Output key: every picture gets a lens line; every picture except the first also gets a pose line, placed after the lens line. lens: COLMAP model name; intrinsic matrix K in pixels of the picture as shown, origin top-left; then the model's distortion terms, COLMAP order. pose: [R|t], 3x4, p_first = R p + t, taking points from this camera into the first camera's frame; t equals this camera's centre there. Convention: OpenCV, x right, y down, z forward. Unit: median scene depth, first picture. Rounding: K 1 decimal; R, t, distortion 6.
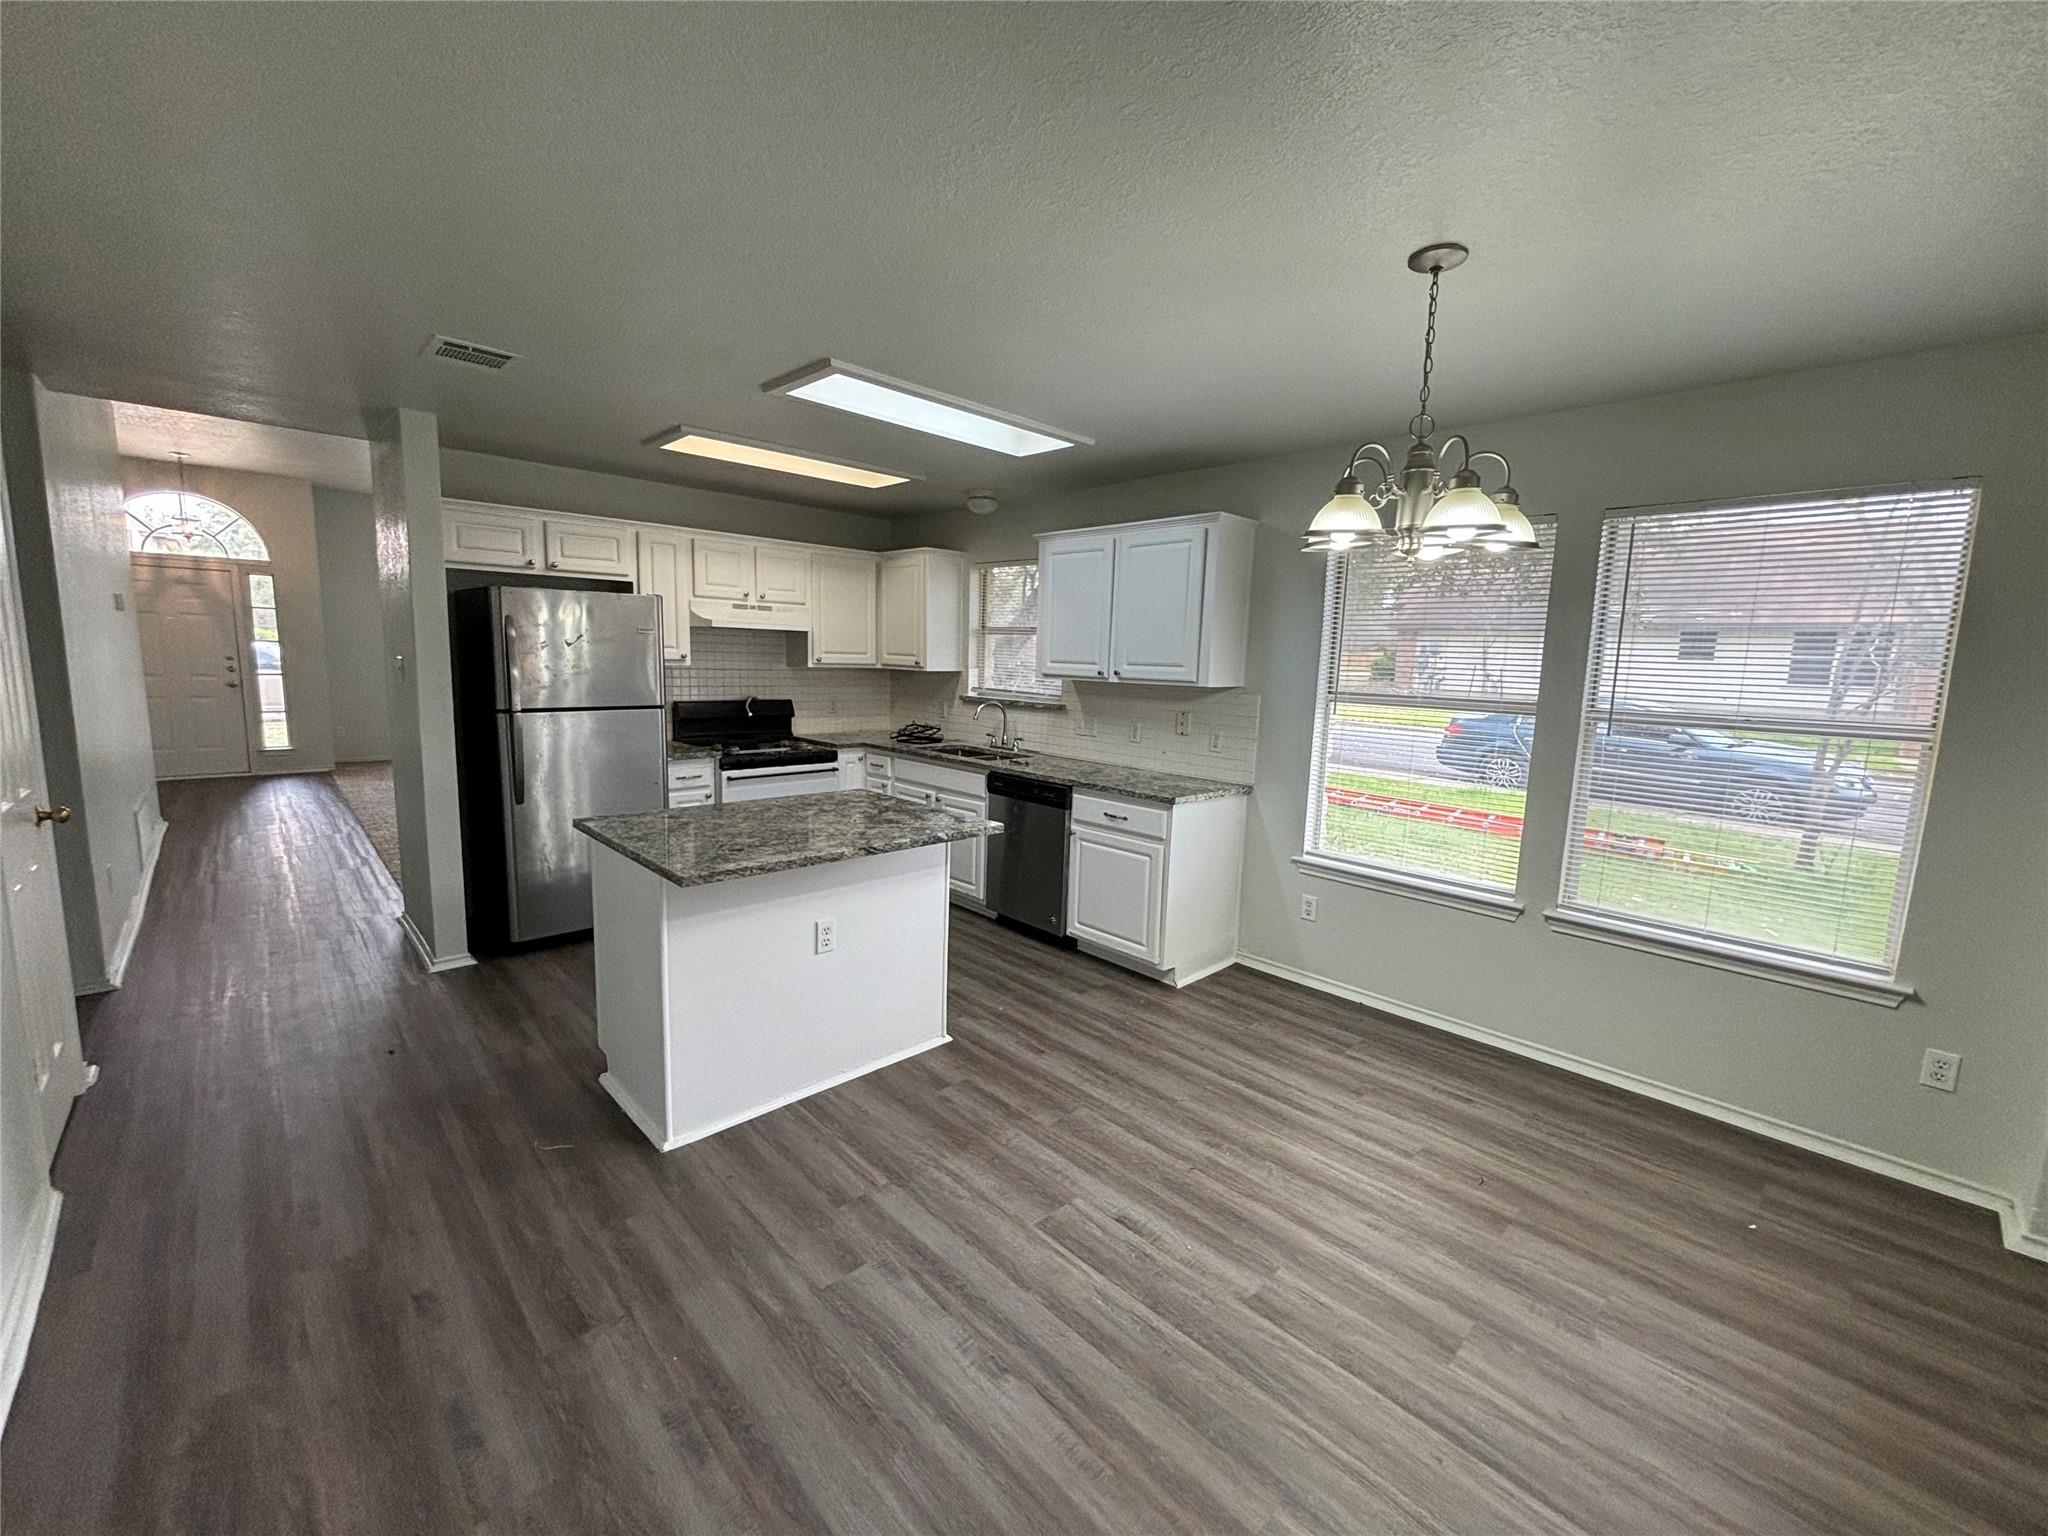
lens RADIAL K [[824.2, 0, 1023.6], [0, 824.2, 769.7], [0, 0, 1]] dist [0.000782, 0.000210]
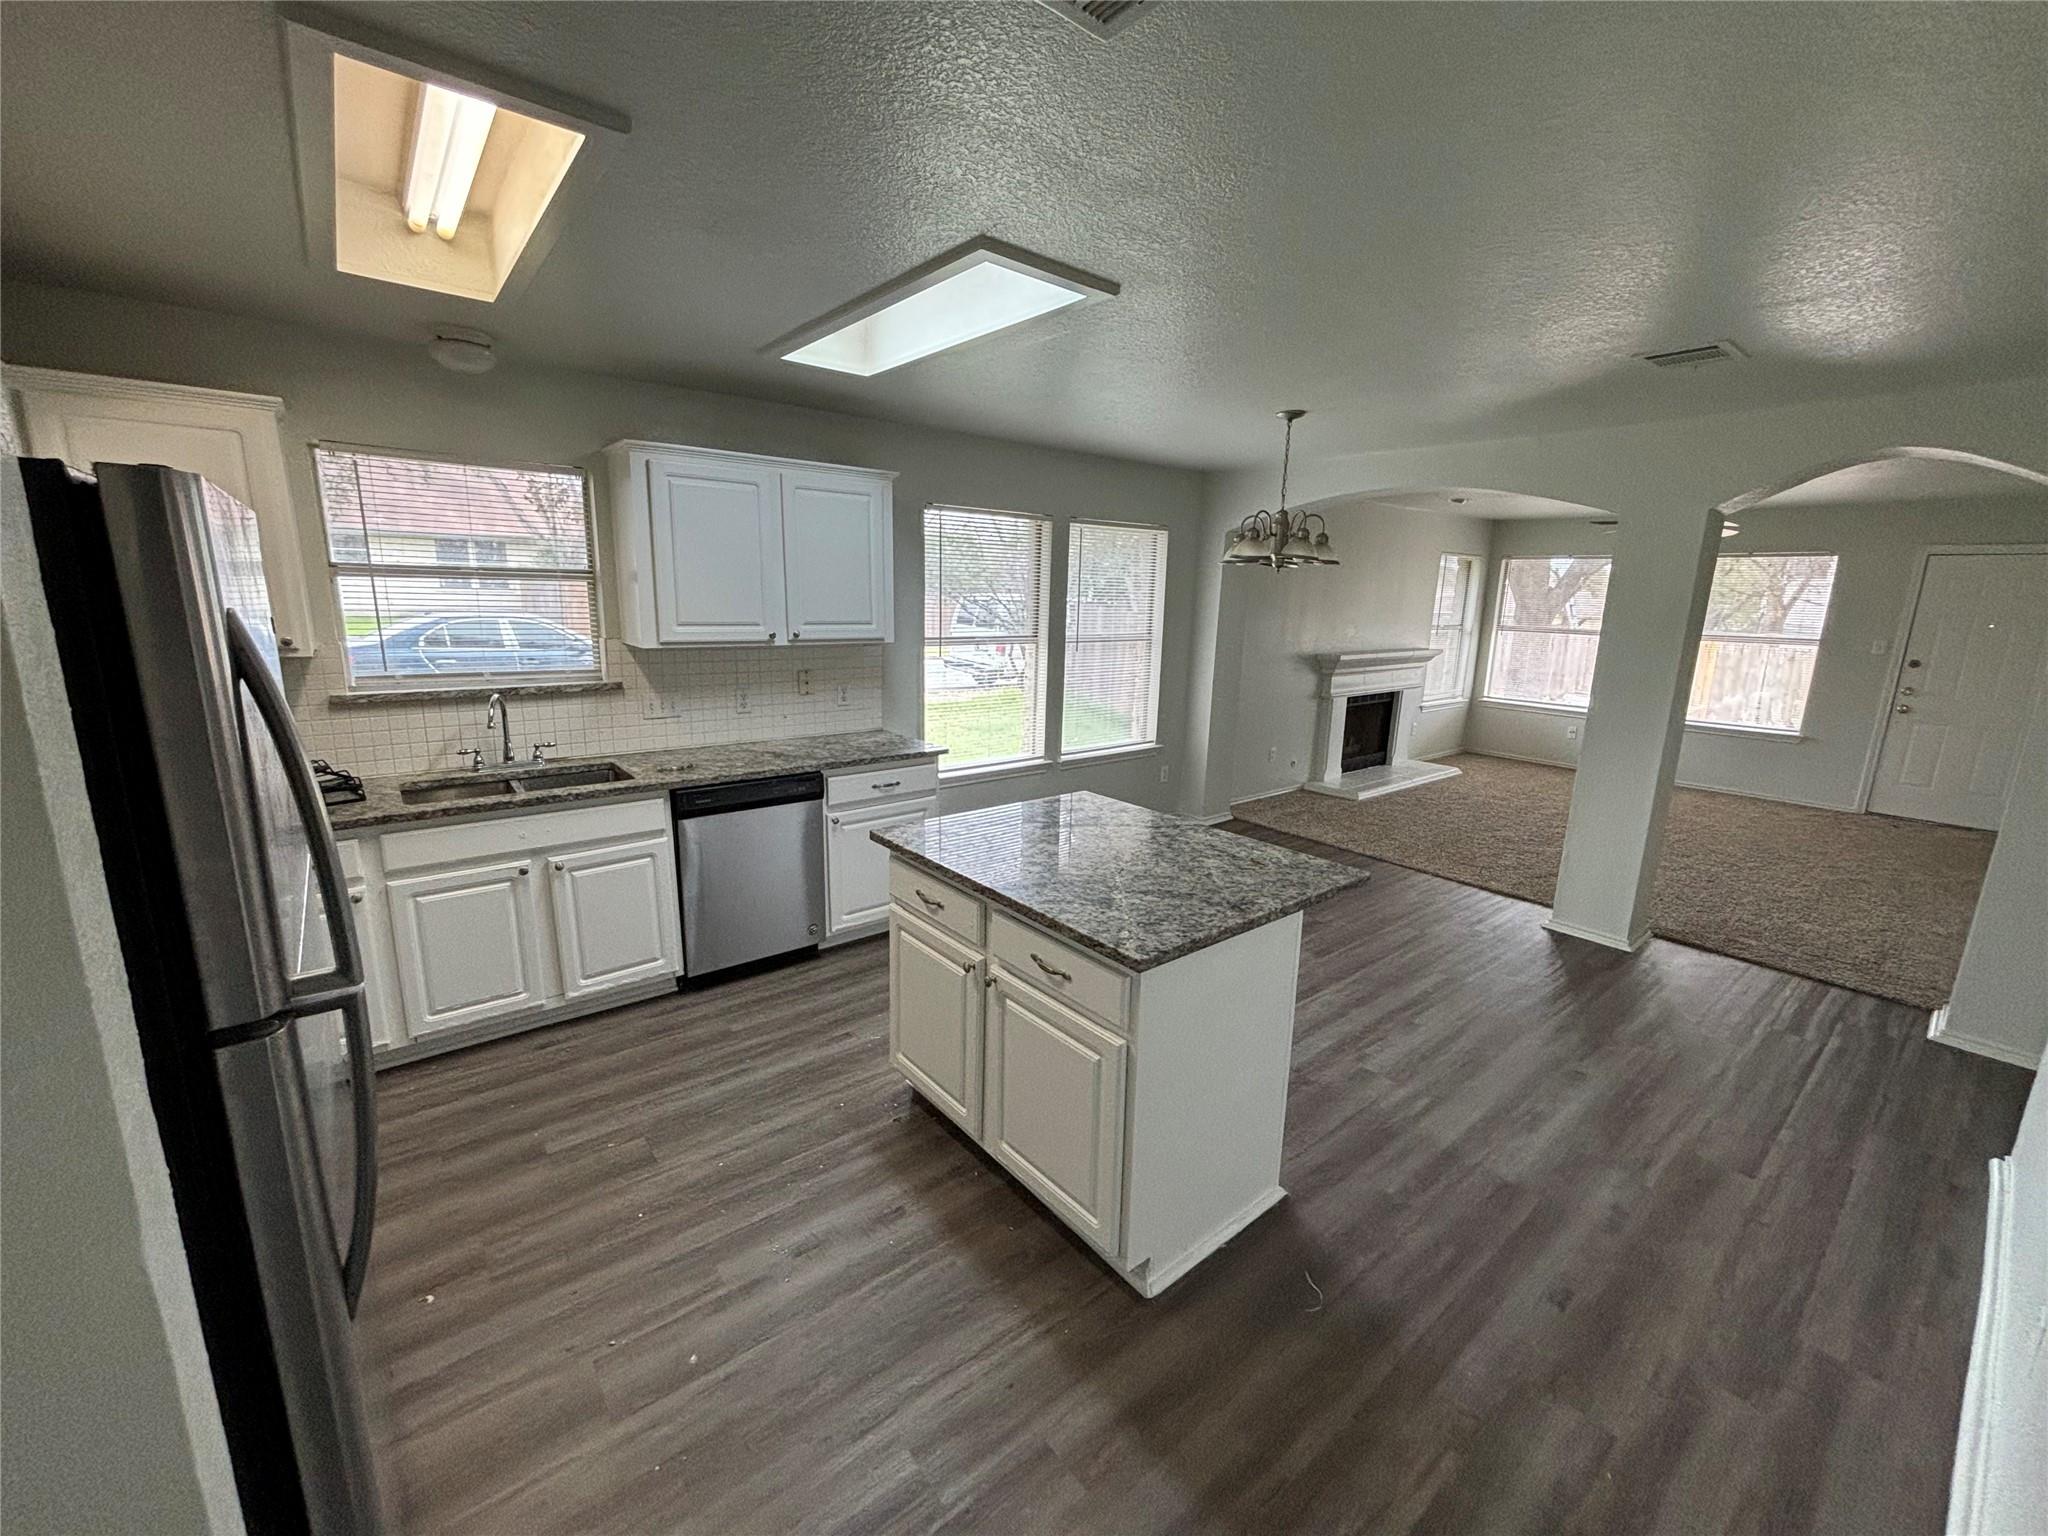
lens RADIAL K [[824.2, 0, 1024.1], [0, 824.2, 766.2], [0, 0, 1]] dist [0.000782, 0.000210]
pose [[0.080542, -0.237399, 0.968067, -0.830194], [0.117764, 0.966687, 0.227263, -0.170497], [-0.989770, 0.095699, 0.105816, 0.758997]]
